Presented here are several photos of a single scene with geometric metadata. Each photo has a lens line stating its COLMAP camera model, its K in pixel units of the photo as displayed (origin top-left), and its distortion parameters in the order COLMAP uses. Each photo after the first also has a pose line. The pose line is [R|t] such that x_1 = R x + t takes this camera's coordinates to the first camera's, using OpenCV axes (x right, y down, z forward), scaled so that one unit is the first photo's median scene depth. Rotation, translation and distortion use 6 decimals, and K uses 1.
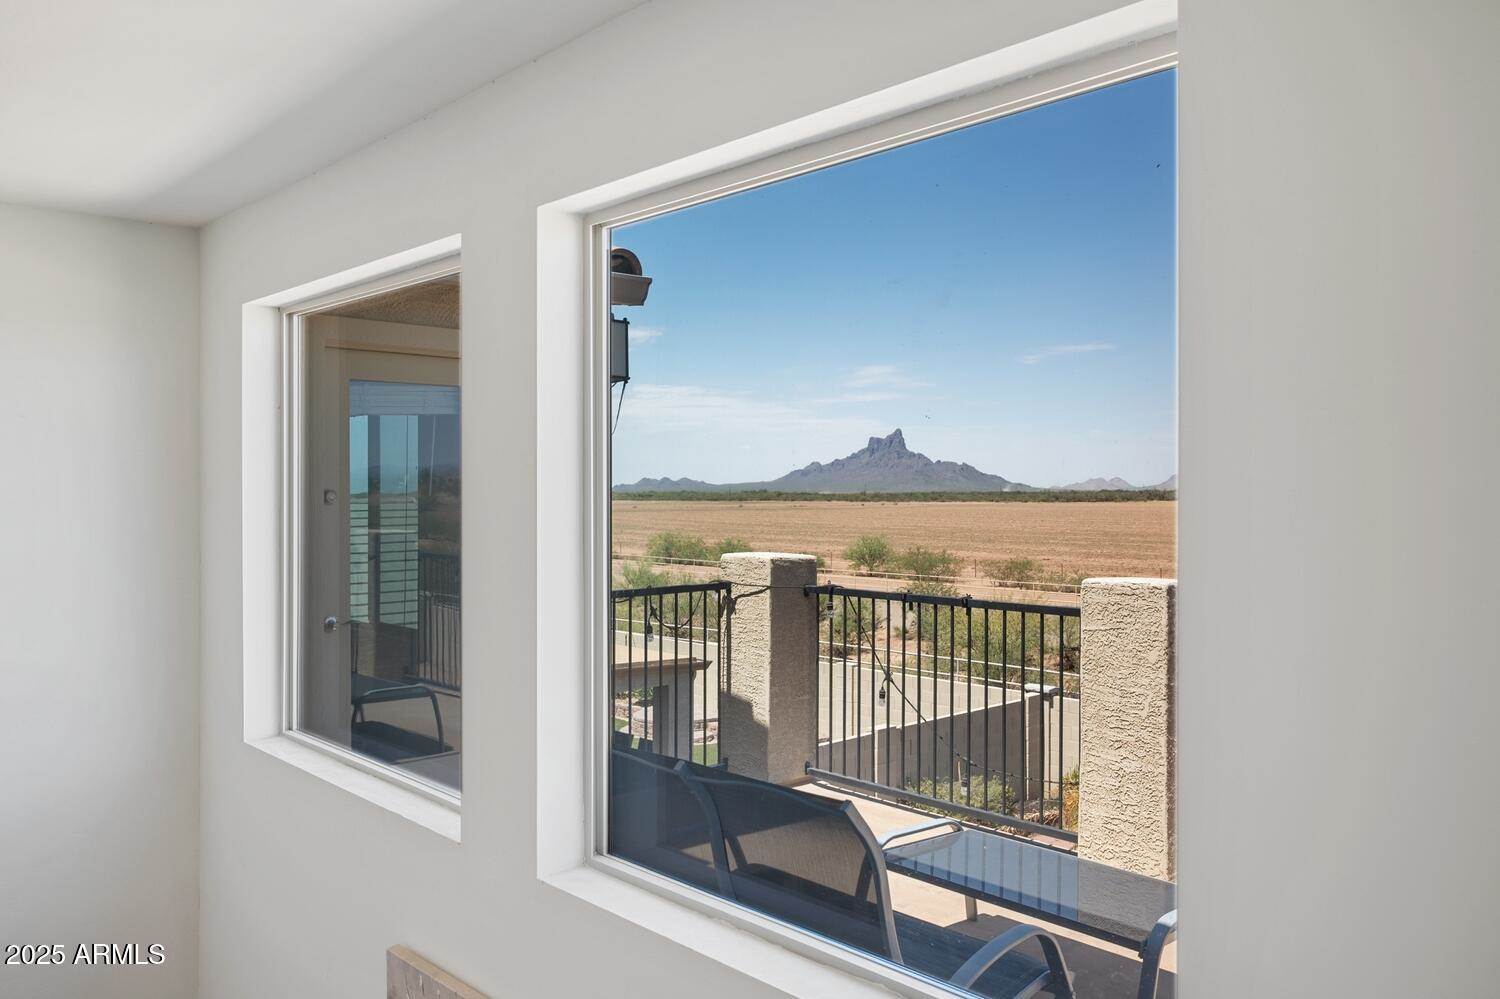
lens RADIAL K [[1154.2, 0, 737.6], [0, 1154.2, 509.6], [0, 0, 1]] dist [0.000443, 0.003397]
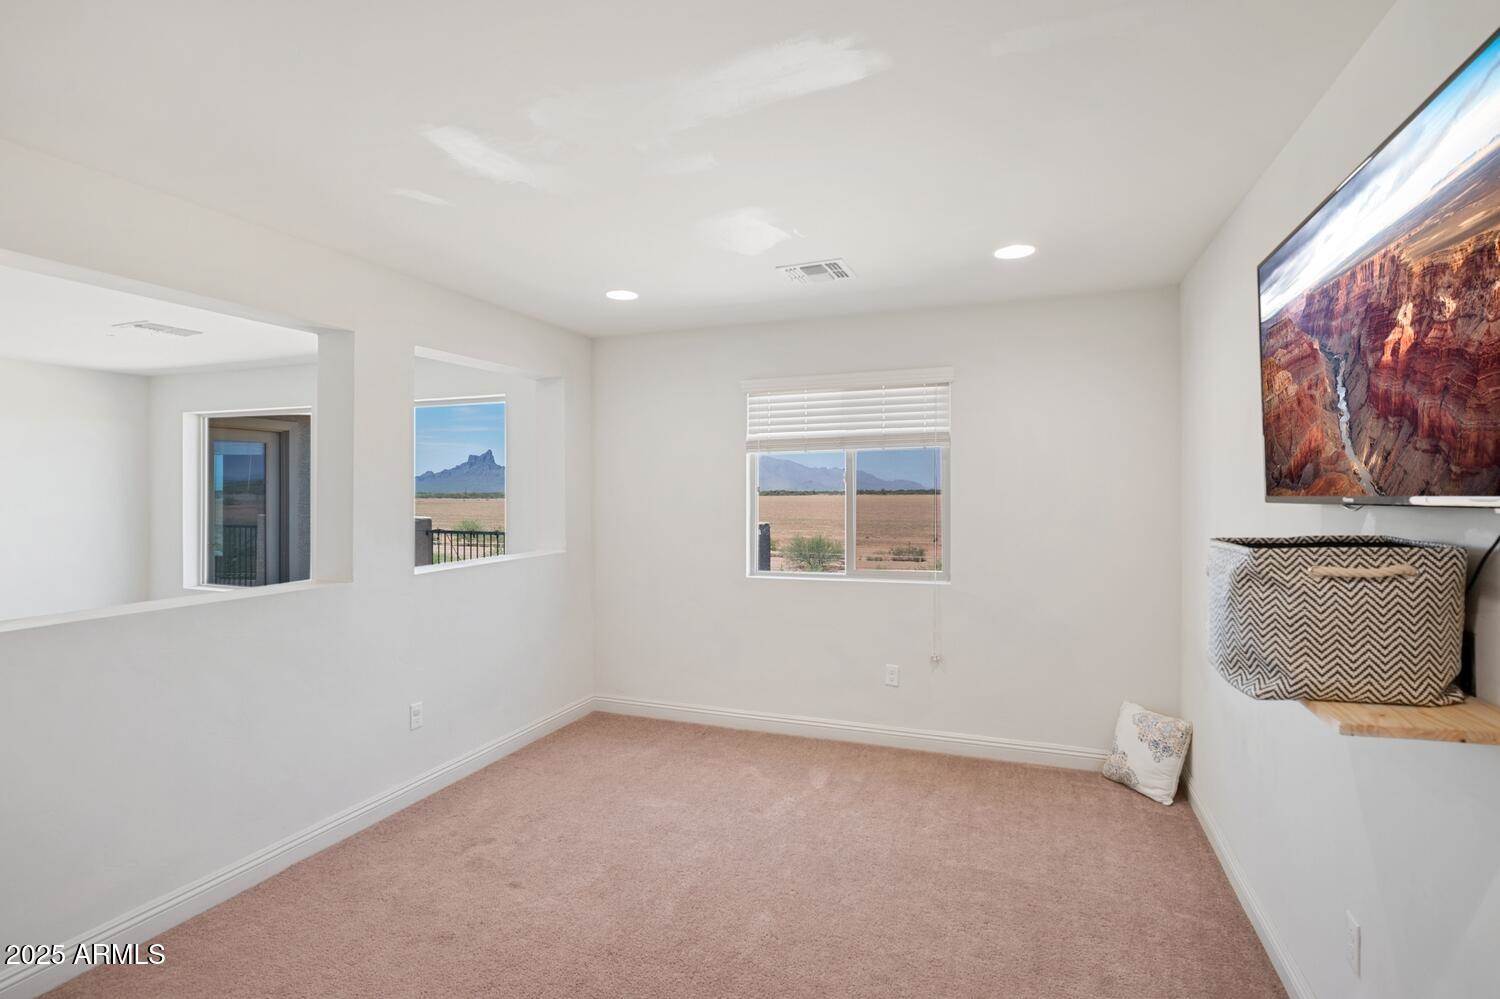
lens RADIAL K [[746.9, 0, 735.8], [0, 746.9, 496.7], [0, 0, 1]] dist [-0.002298, 0.001516]
pose [[0.897420, -0.002453, 0.441170, -0.044284], [0.006476, 0.999950, -0.007614, 0.013830], [-0.441130, 0.009690, 0.897391, -0.606290]]
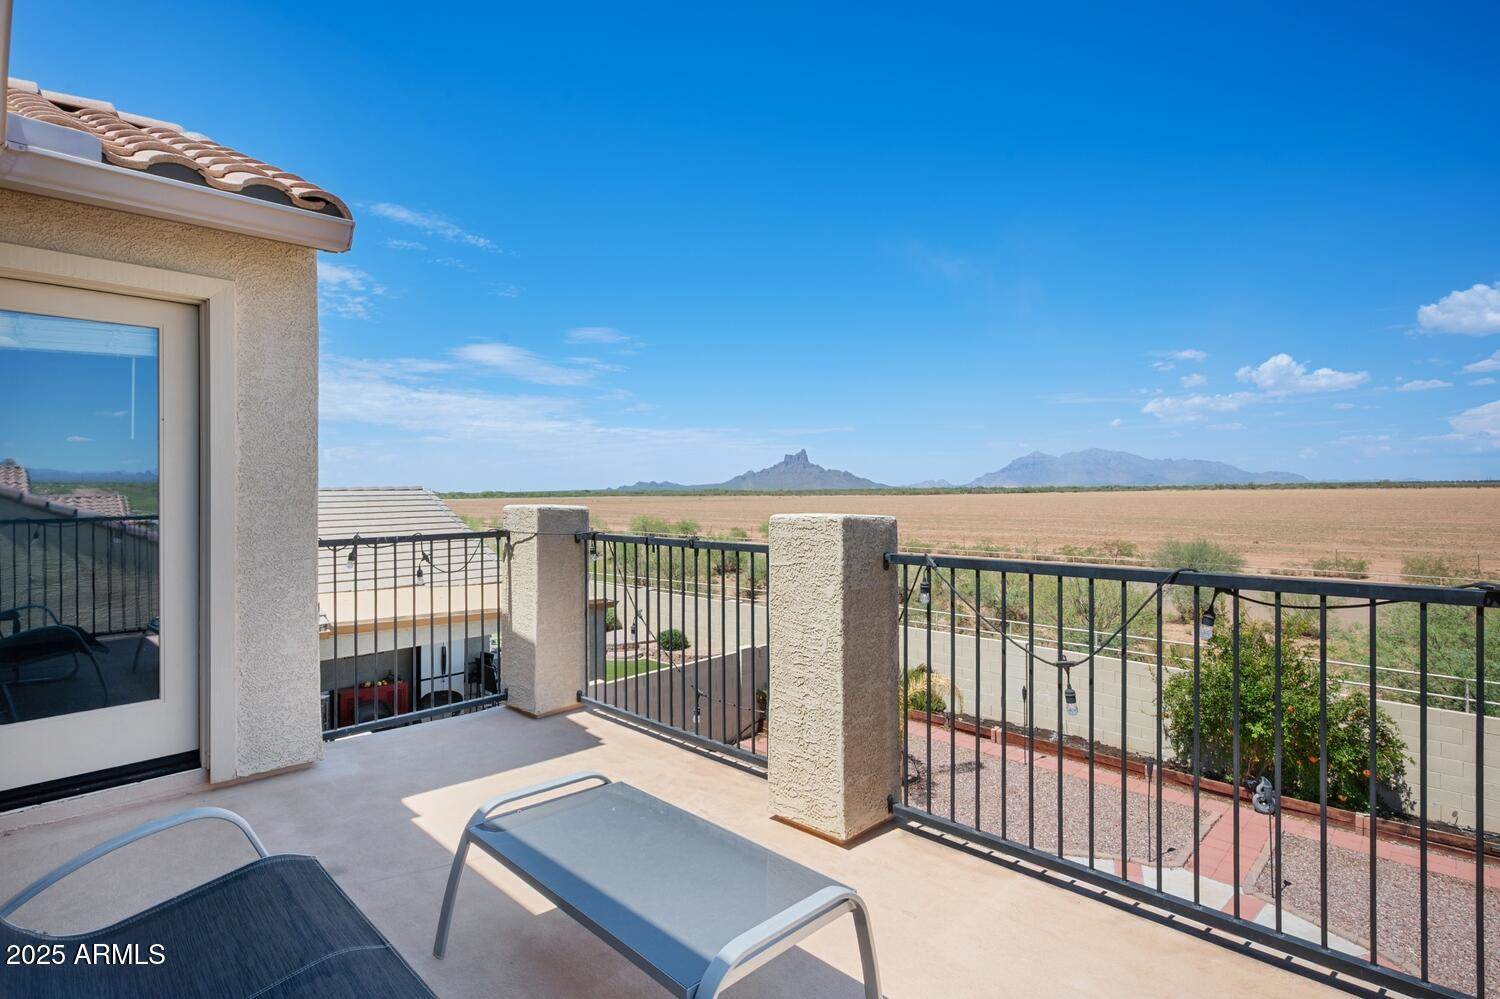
lens RADIAL K [[746.9, 0, 740.8], [0, 746.9, 489.6], [0, 0, 1]] dist [-0.002298, 0.001516]
pose [[0.998498, -0.006355, 0.054424, 0.177092], [0.007231, 0.999847, -0.015919, 0.035939], [-0.054315, 0.016289, 0.998391, 0.262519]]
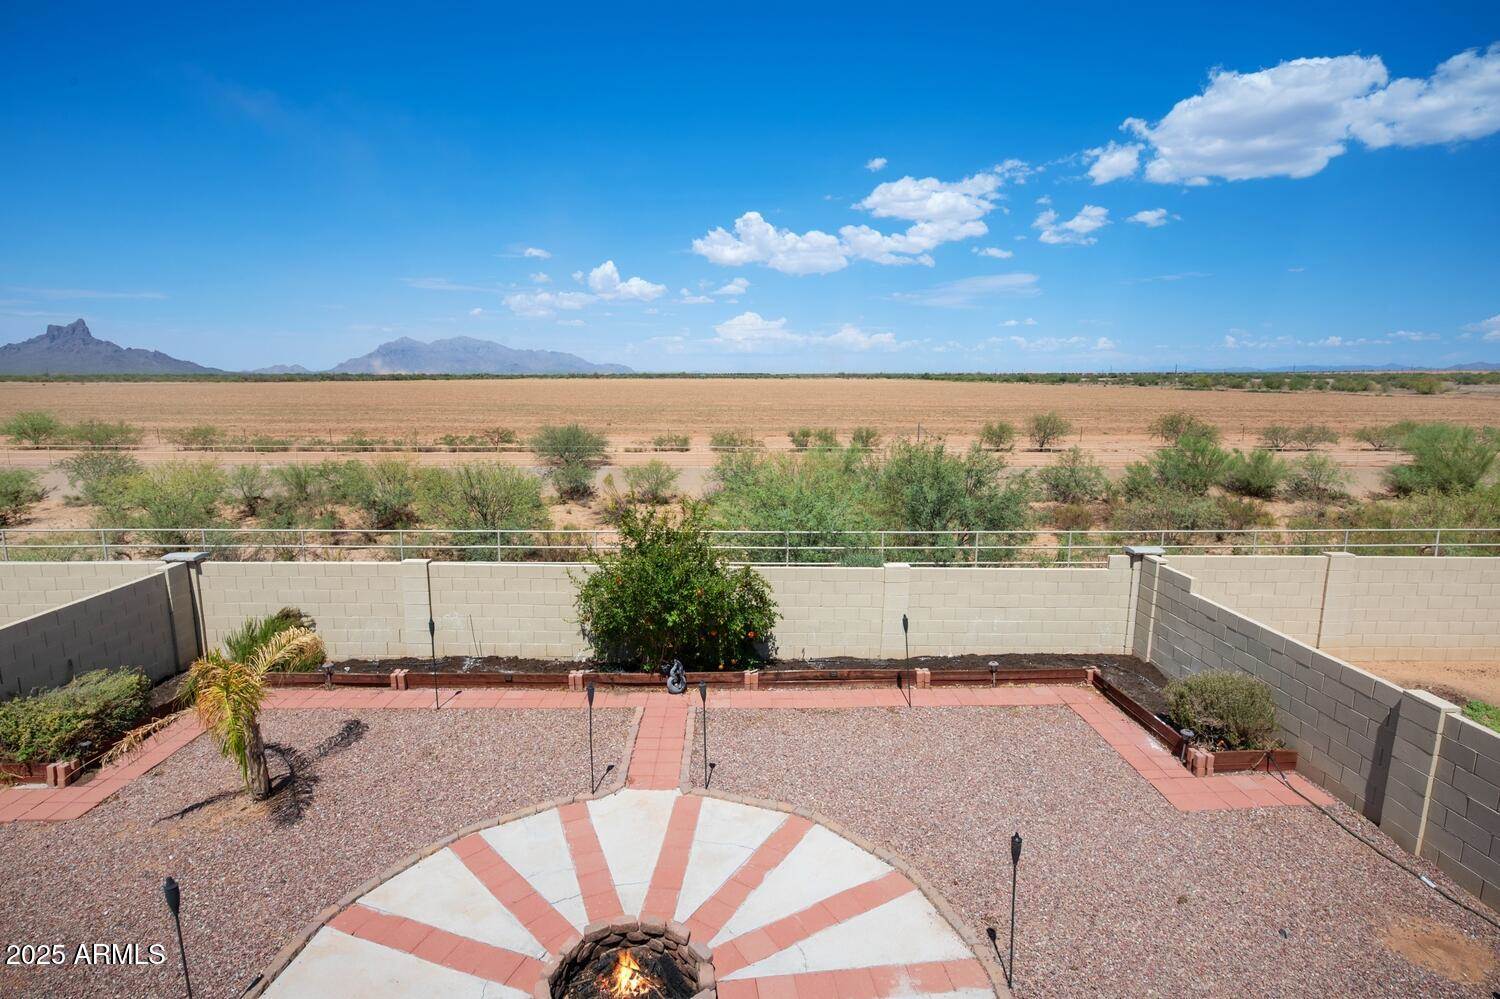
lens RADIAL K [[746.9, 0, 752.7], [0, 746.9, 494.1], [0, 0, 1]] dist [-0.002298, 0.001516]
pose [[0.652452, -0.114243, 0.749169, 0.304797], [0.006907, 0.989427, 0.144865, 0.040964], [-0.757798, -0.089343, 0.646343, 0.650858]]
